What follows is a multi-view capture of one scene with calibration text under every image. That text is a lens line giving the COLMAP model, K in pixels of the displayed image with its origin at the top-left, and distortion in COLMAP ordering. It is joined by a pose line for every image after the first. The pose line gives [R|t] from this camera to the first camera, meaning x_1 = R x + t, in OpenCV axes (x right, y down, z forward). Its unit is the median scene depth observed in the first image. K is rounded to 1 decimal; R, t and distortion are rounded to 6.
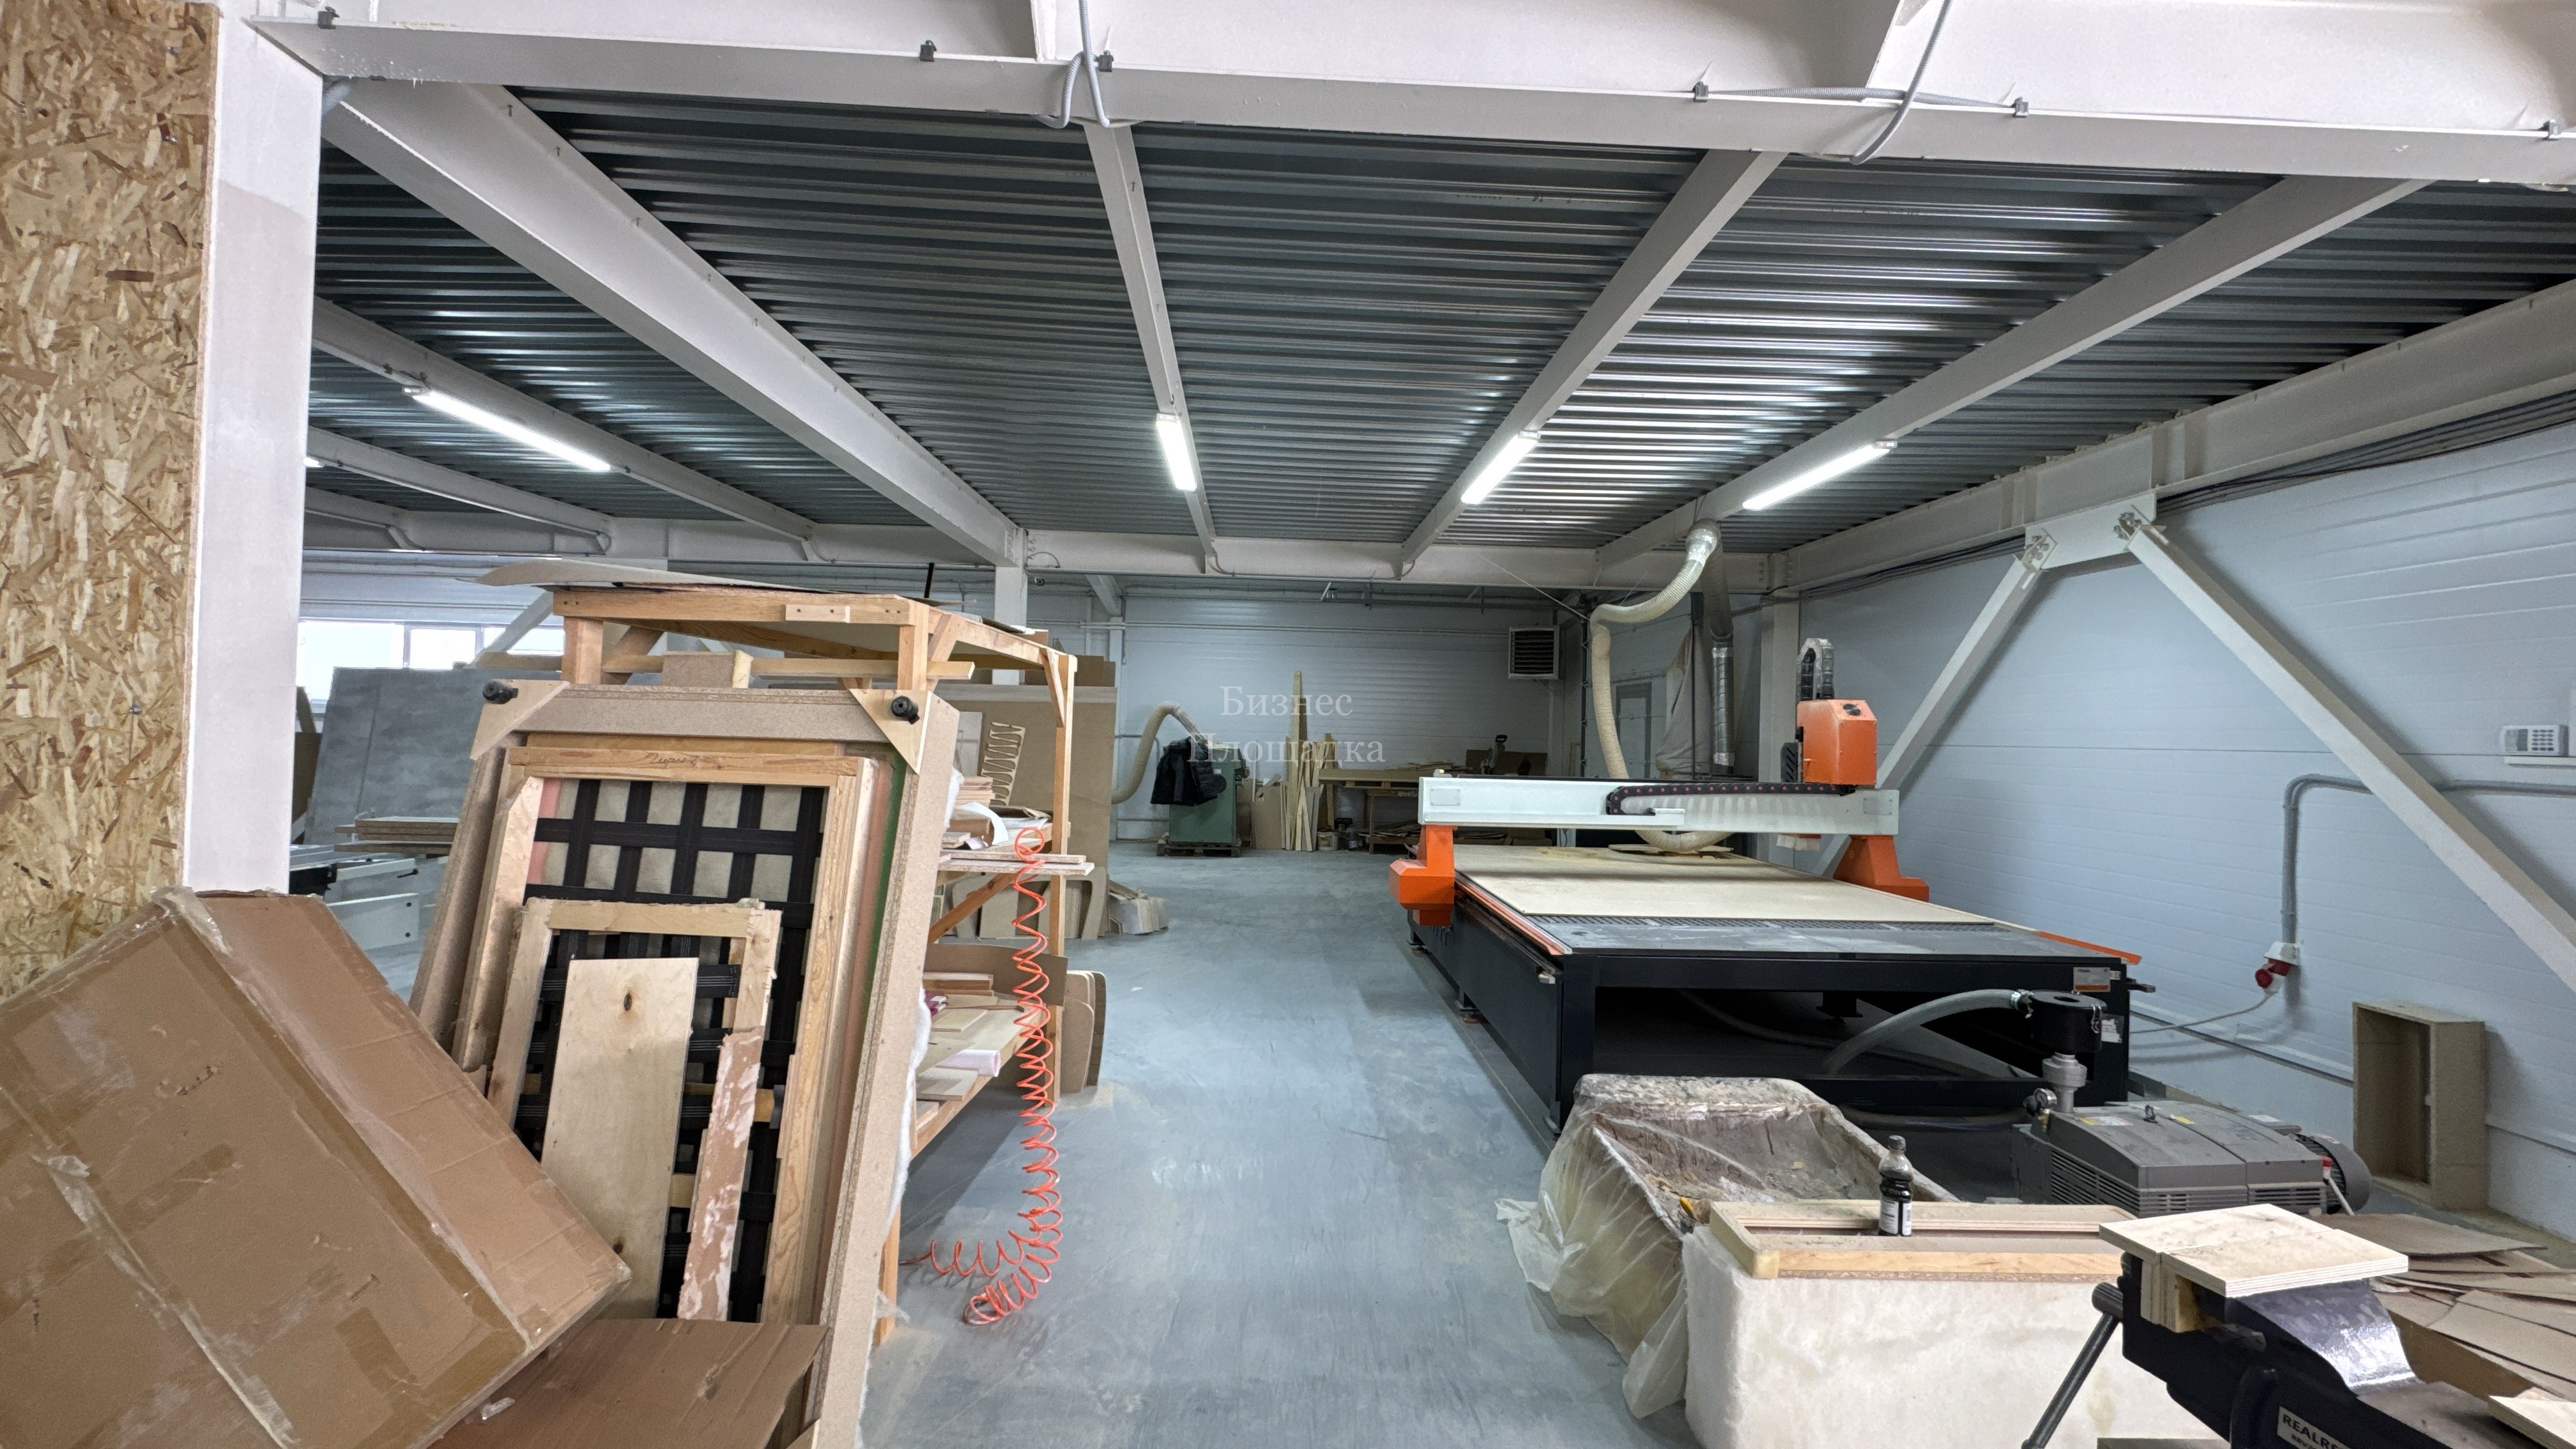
lens RADIAL K [[1011.4, 0, 1306.0], [0, 1011.4, 716.1], [0, 0, 1]] dist [-0.000171, -0.000104]
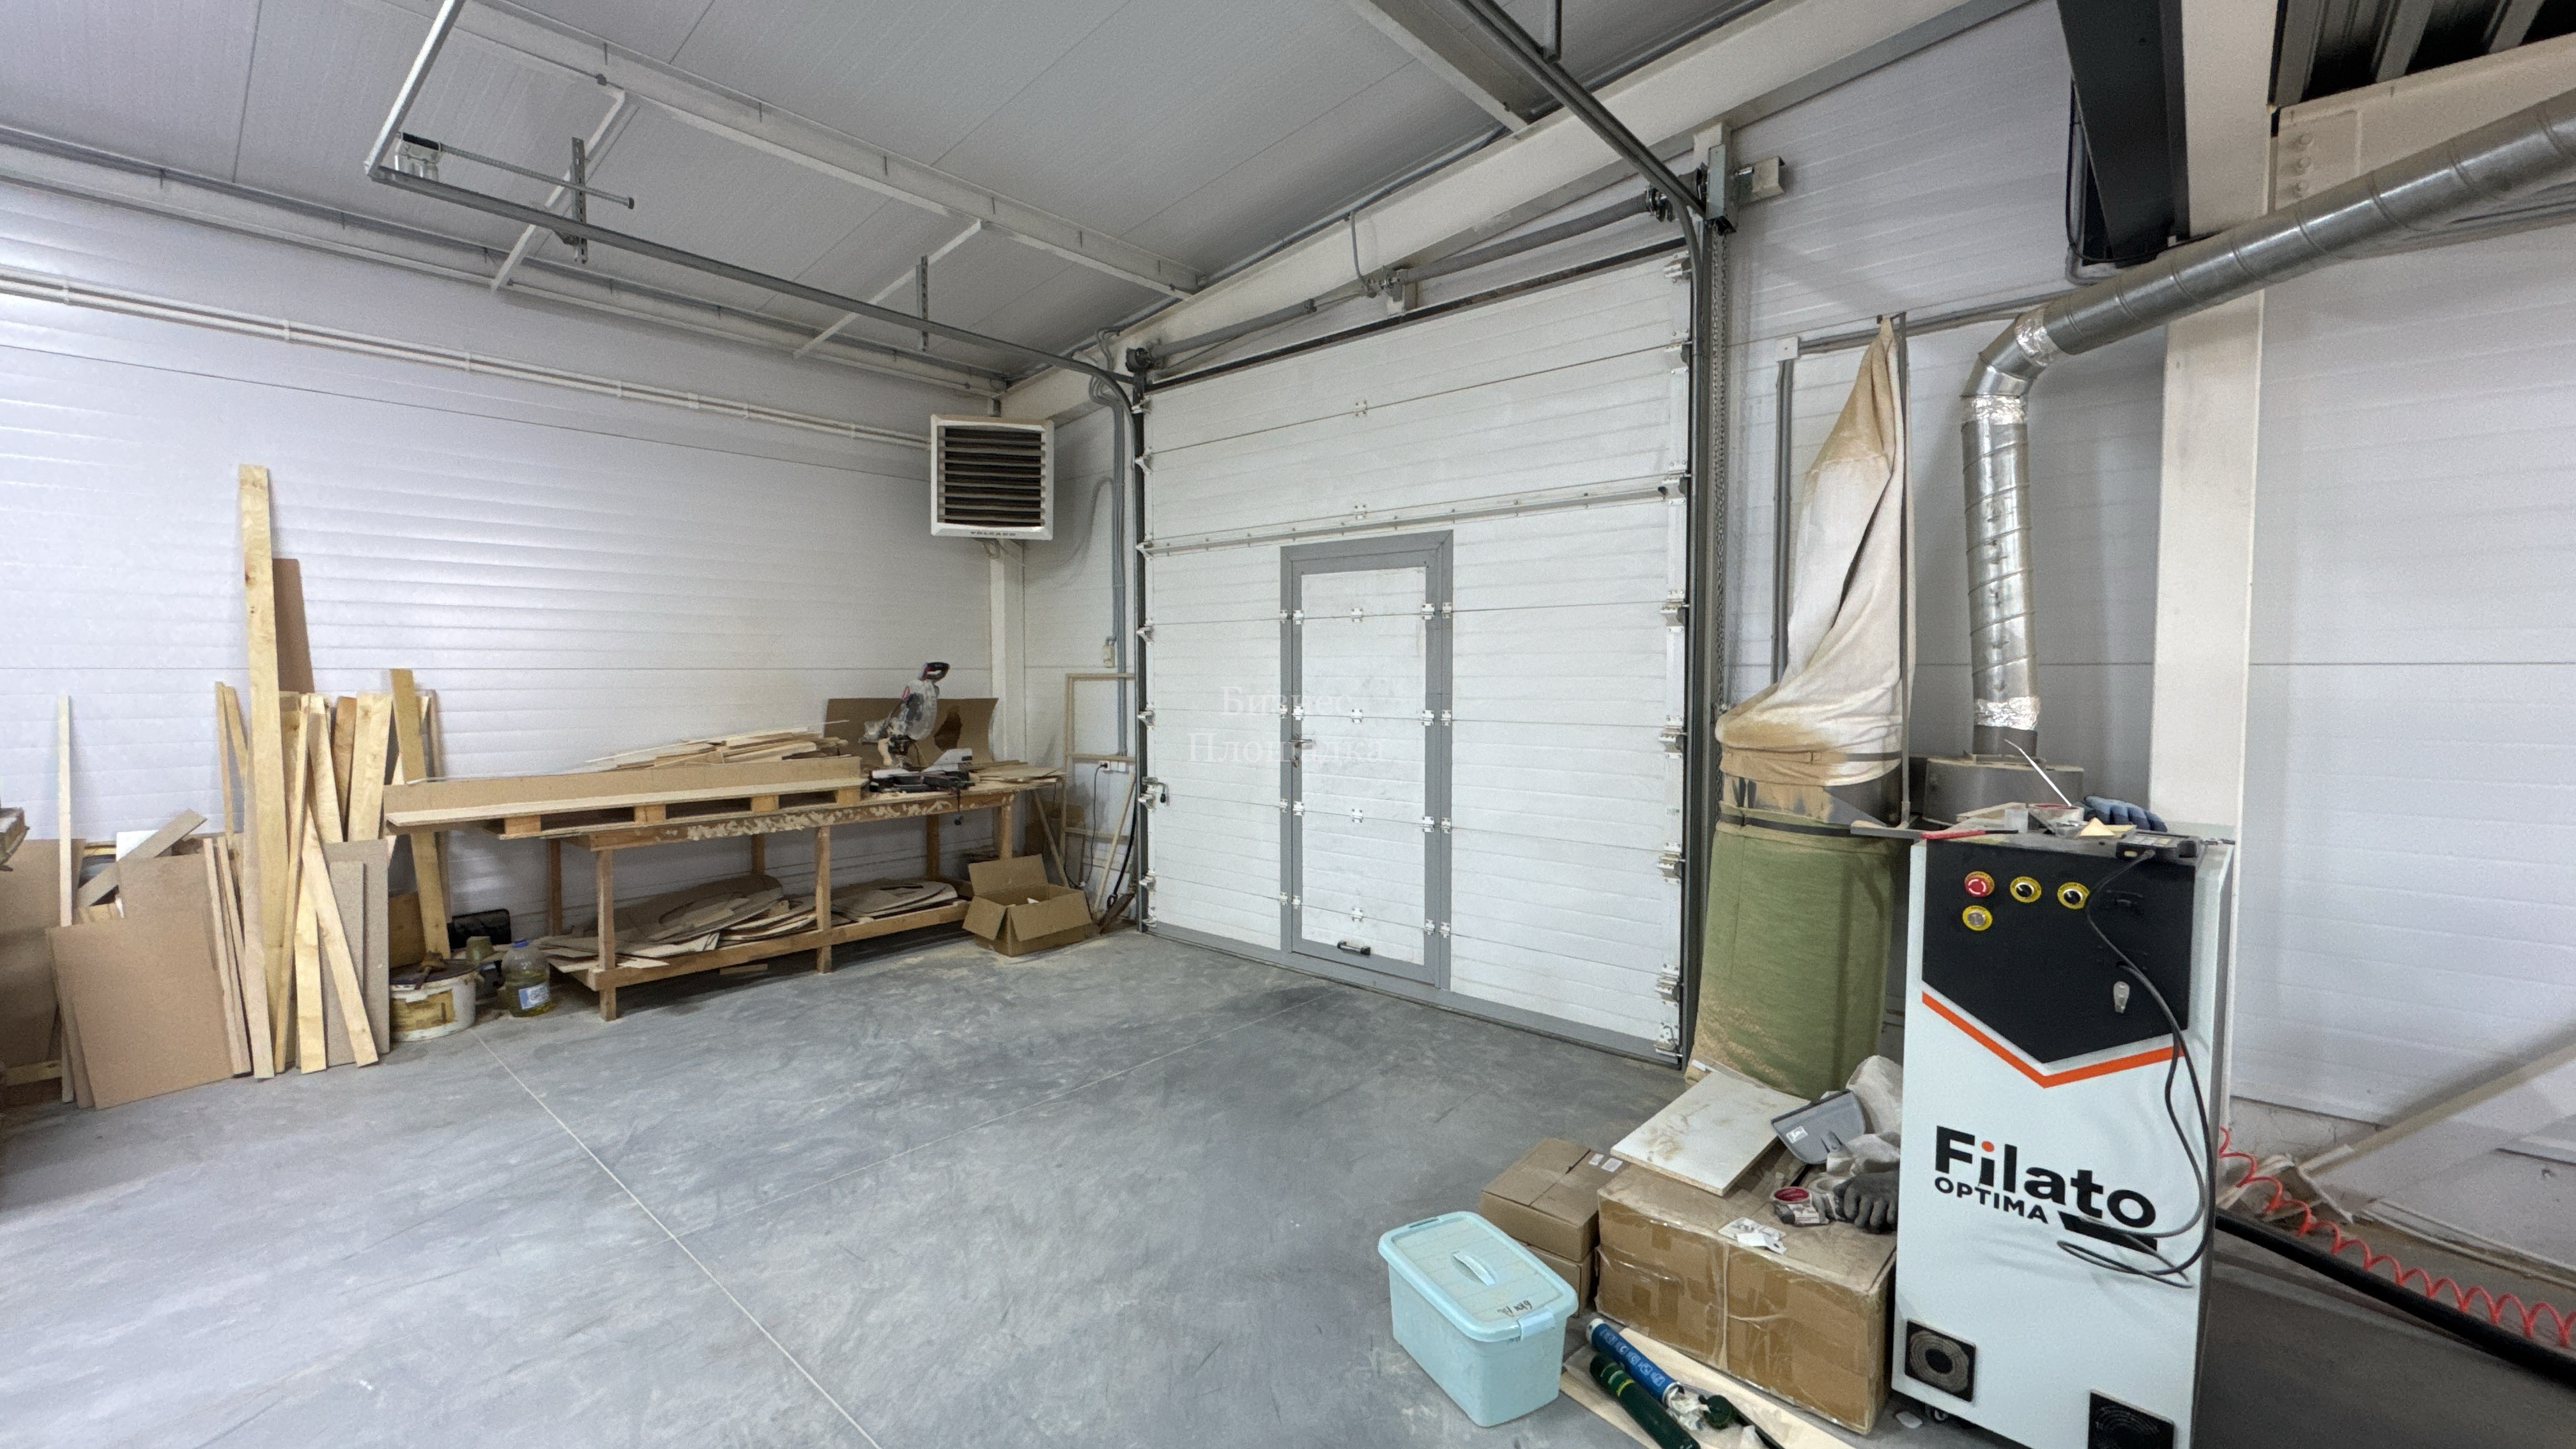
lens RADIAL K [[1027.8, 0, 1290.4], [0, 1027.8, 720.2], [0, 0, 1]] dist [-0.000661, -0.000600]
pose [[0.699331, -0.060605, 0.712224, -0.016289], [0.004785, 0.996774, 0.080120, 0.009432], [-0.714782, -0.052622, 0.697365, 0.628230]]
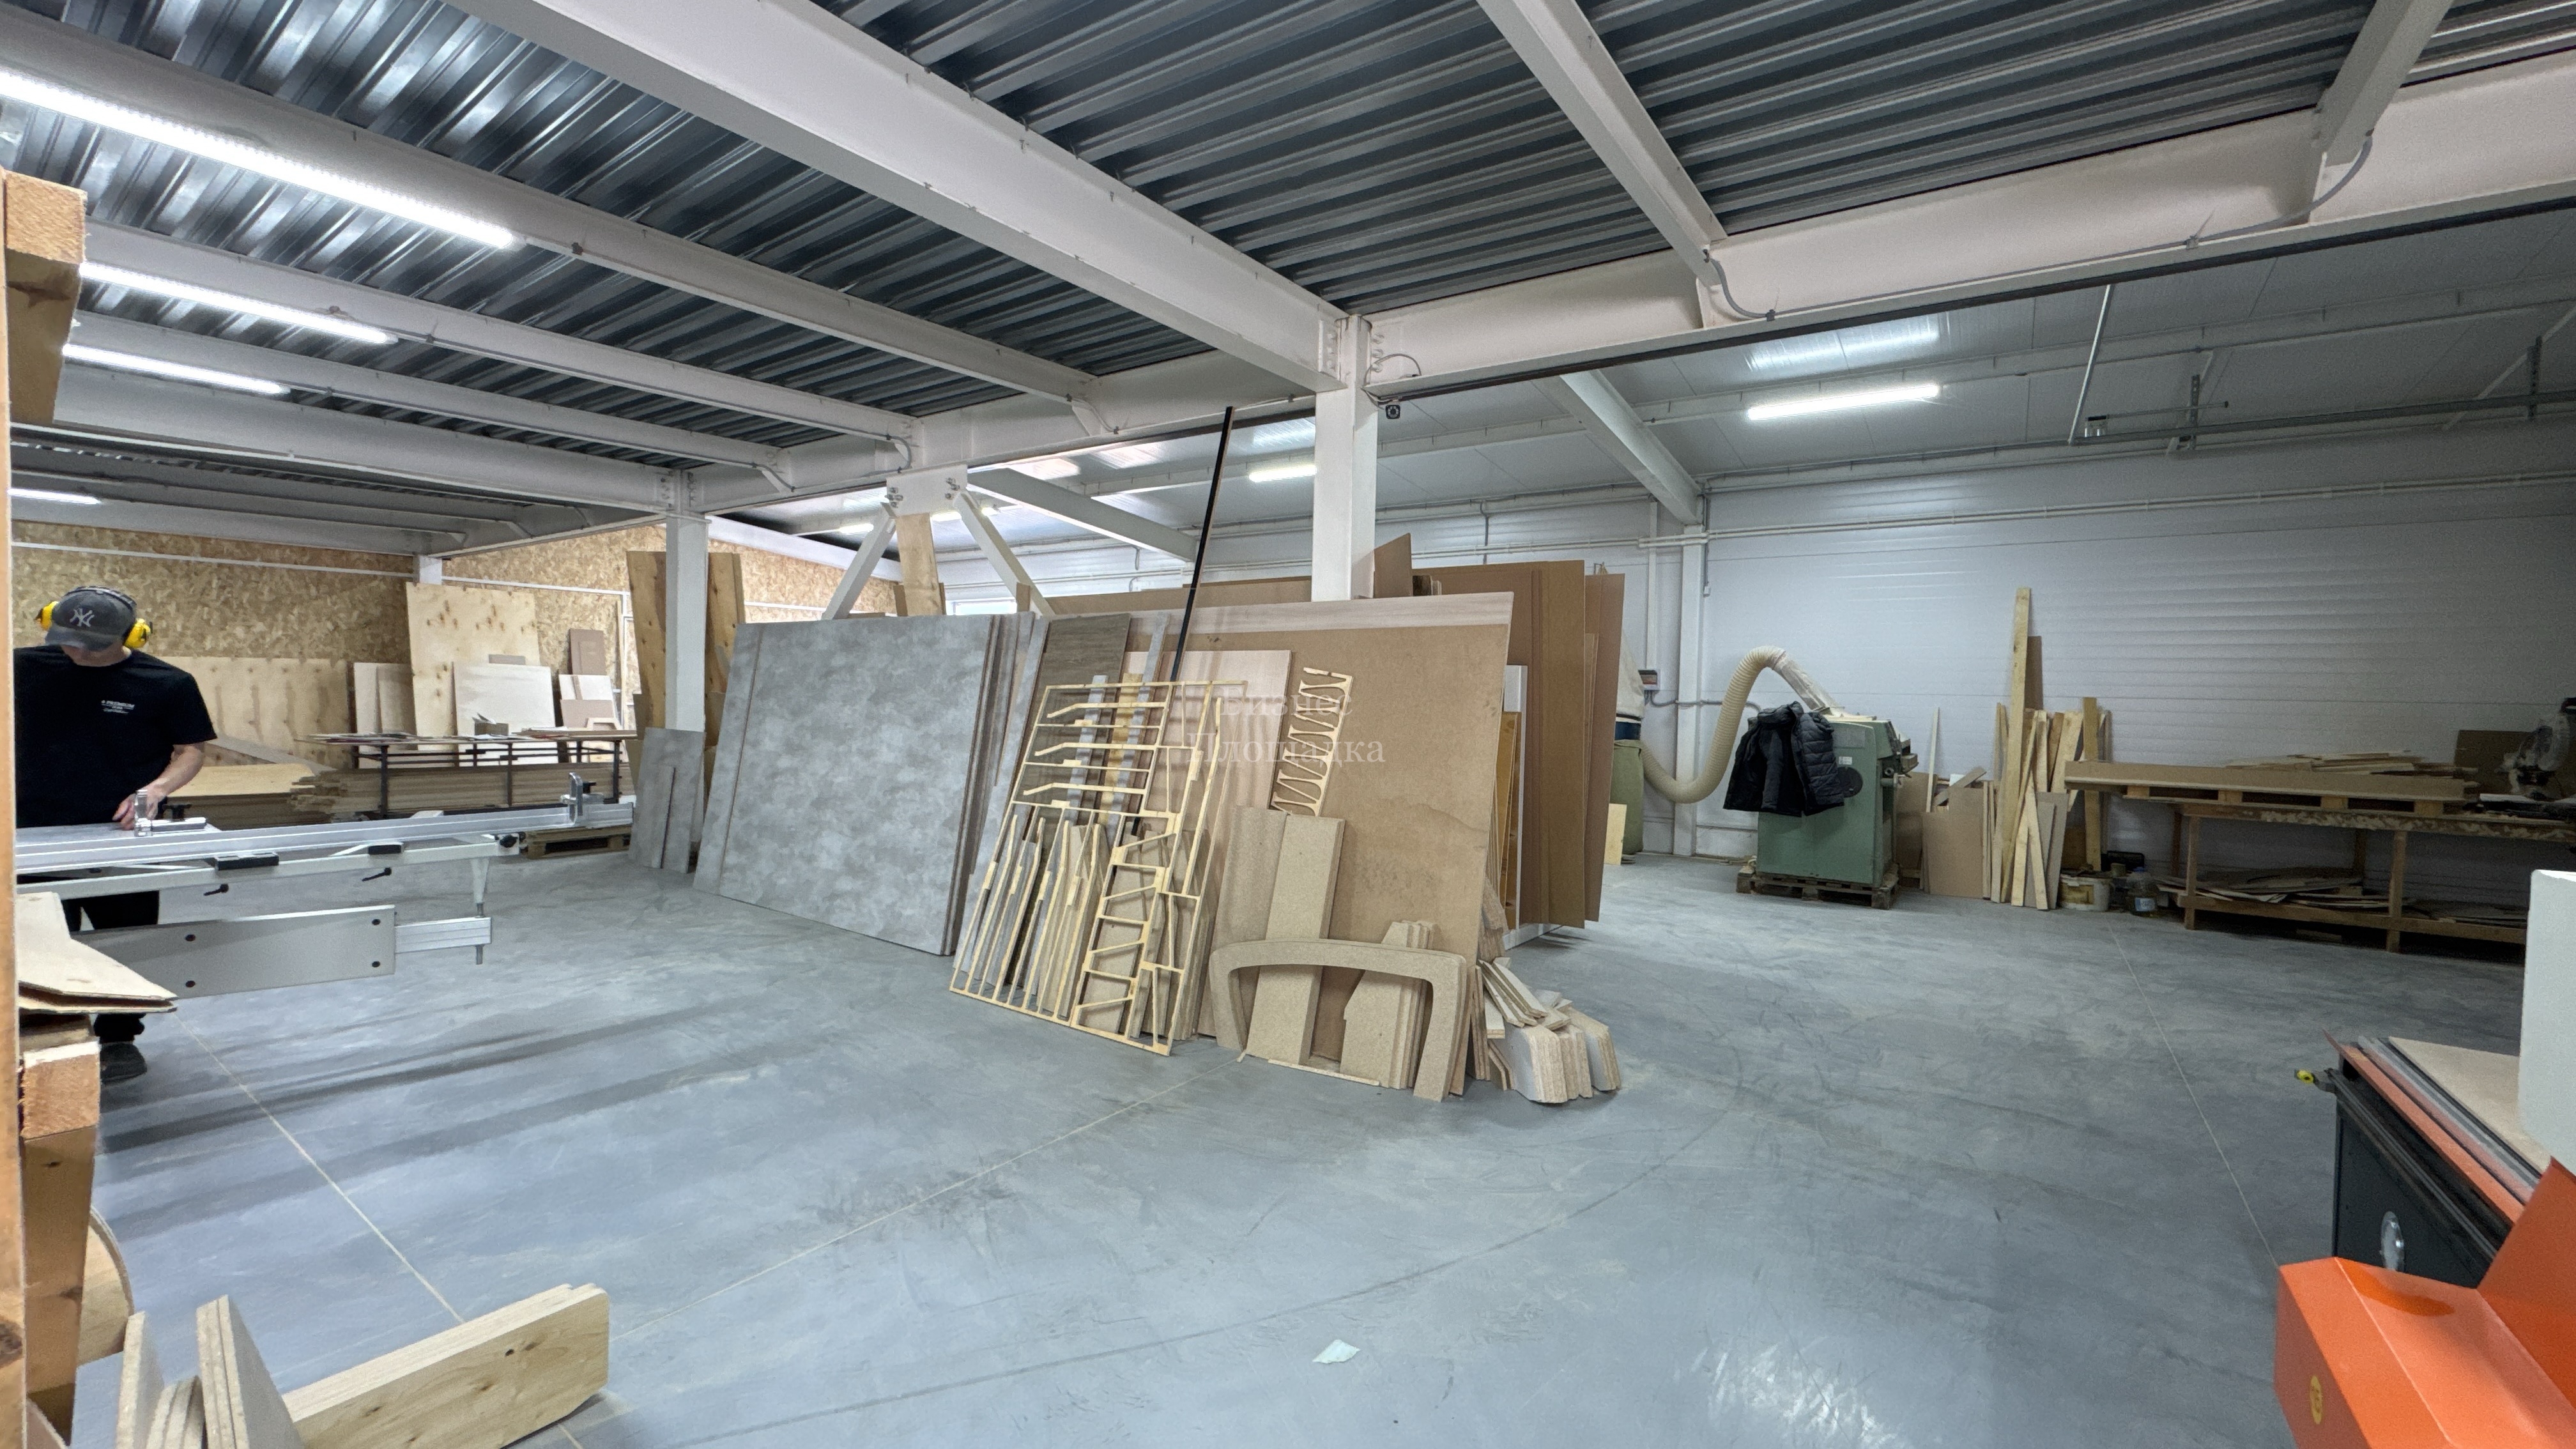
lens RADIAL K [[1027.8, 0, 1290.4], [0, 1027.8, 720.2], [0, 0, 1]] dist [-0.000661, -0.000600]
pose [[0.790775, 0.007734, -0.612058, 0.022710], [0.009838, 0.999630, 0.025342, 0.012554], [0.612028, -0.026061, 0.790407, 0.322344]]
